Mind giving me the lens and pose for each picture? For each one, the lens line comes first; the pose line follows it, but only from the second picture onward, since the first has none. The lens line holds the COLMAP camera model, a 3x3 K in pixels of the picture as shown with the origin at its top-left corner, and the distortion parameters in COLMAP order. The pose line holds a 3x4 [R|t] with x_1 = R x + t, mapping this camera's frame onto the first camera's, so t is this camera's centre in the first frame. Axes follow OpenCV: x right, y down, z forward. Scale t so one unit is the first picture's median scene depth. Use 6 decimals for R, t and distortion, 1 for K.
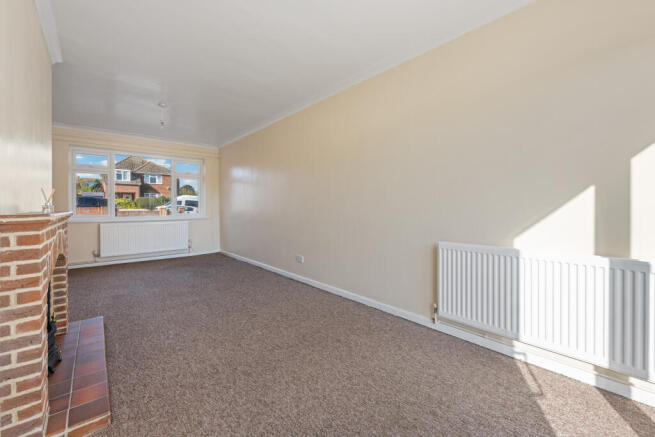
lens RADIAL K [[267.4, 0, 331.6], [0, 267.4, 205.9], [0, 0, 1]] dist [-0.000326, 0.000053]
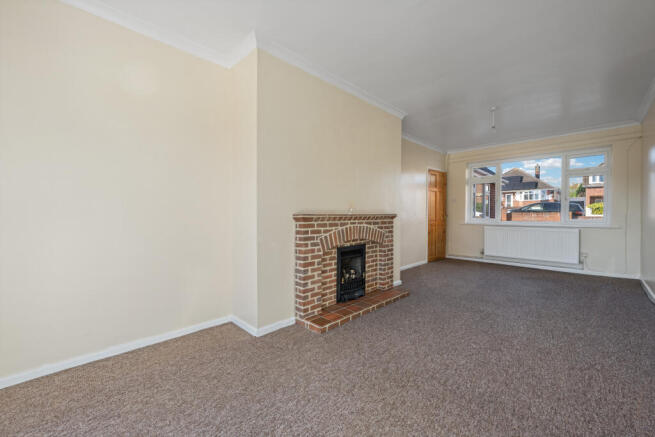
lens RADIAL K [[267.4, 0, 329.0], [0, 267.4, 216.1], [0, 0, 1]] dist [-0.000326, 0.000053]
pose [[0.056417, 0.011666, -0.998339, 0.439176], [0.005632, 0.999912, 0.012003, 0.009891], [0.998391, -0.006300, 0.056346, 0.457459]]
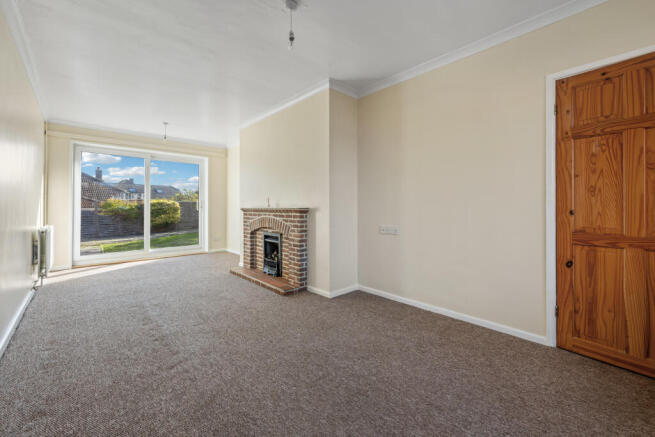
lens RADIAL K [[267.4, 0, 328.7], [0, 267.4, 212.3], [0, 0, 1]] dist [-0.000326, 0.000053]
pose [[-0.999651, -0.008777, -0.024934, -0.912479], [-0.008803, 0.999961, 0.000928, 0.035039], [0.024925, 0.001147, -0.999689, 2.013153]]
